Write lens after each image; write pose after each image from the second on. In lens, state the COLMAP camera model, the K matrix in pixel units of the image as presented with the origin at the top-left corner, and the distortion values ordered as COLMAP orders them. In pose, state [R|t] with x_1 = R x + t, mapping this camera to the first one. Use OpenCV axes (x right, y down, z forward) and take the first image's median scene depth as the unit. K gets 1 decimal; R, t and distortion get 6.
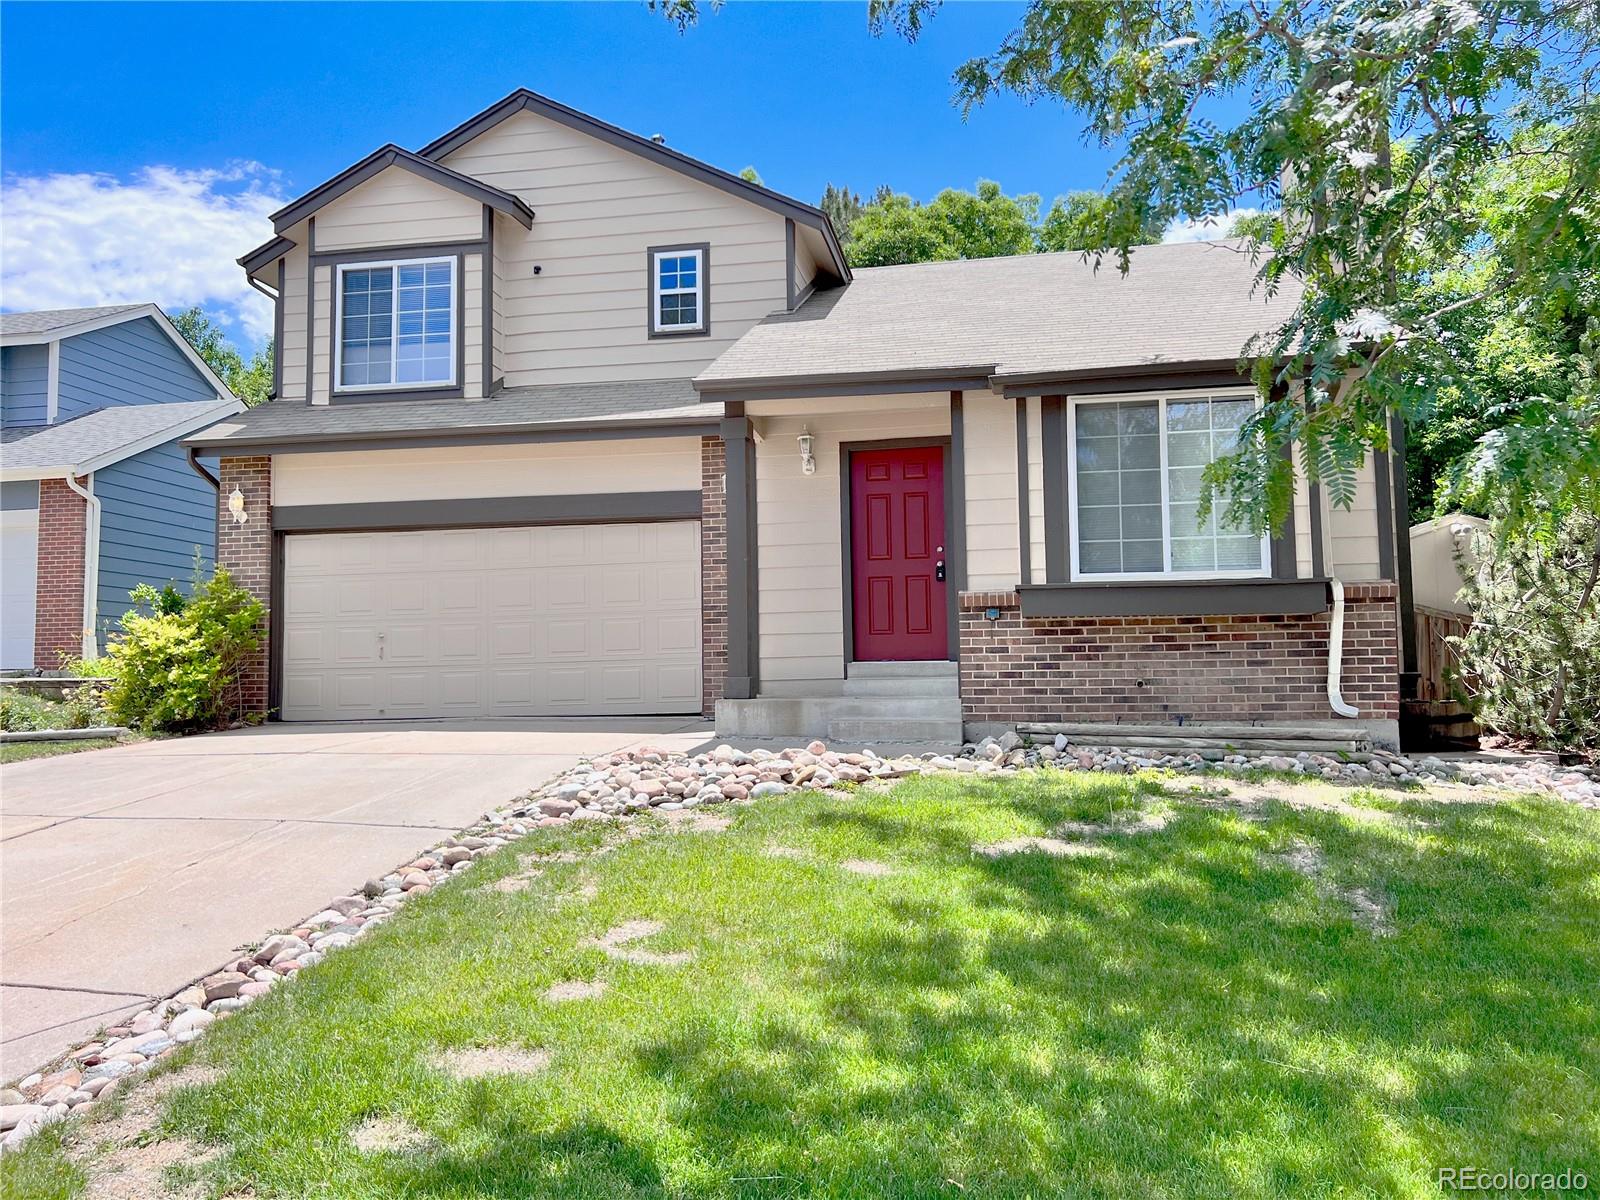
lens RADIAL K [[1187.7, 0, 791.0], [0, 1187.7, 609.6], [0, 0, 1]] dist [0.023699, -0.017234]
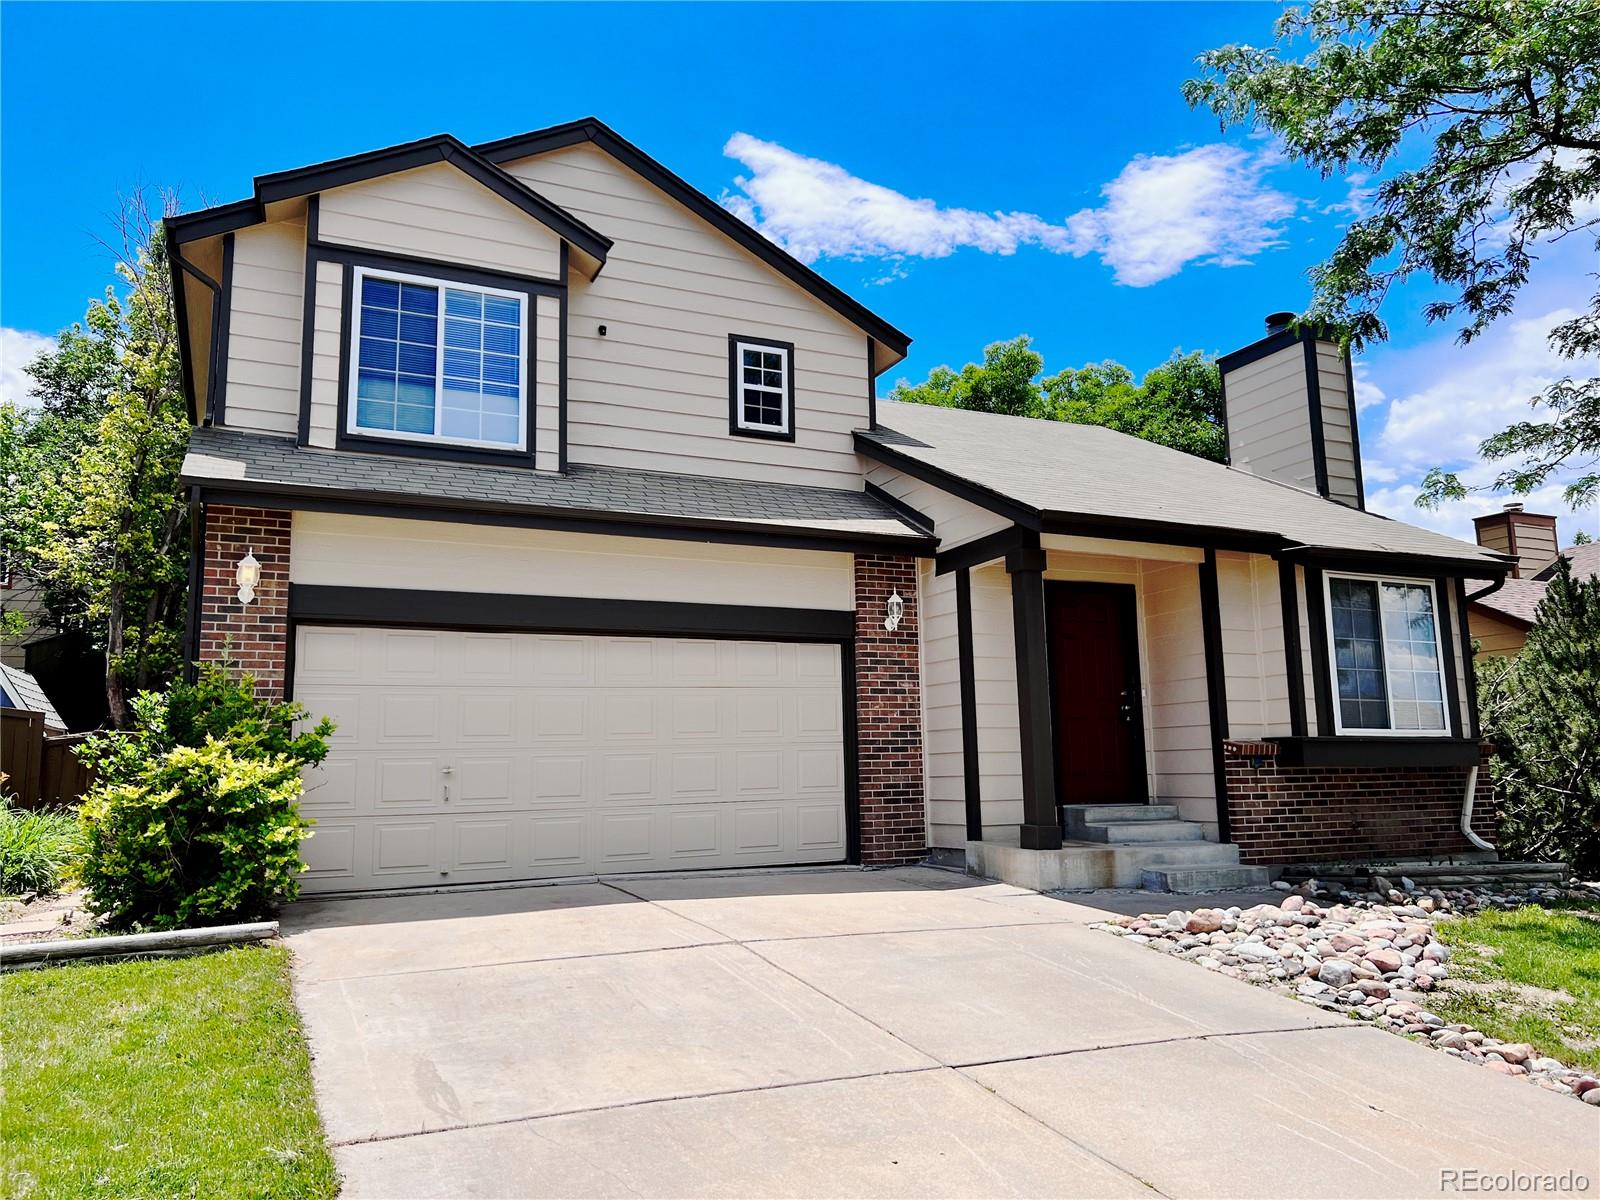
lens RADIAL K [[1187.7, 0, 790.8], [0, 1187.7, 594.8], [0, 0, 1]] dist [0.023699, -0.017234]
pose [[0.819097, 0.087674, 0.566916, -0.579660], [-0.029413, 0.993371, -0.111129, -0.010445], [-0.572901, 0.074350, 0.816245, 0.258160]]
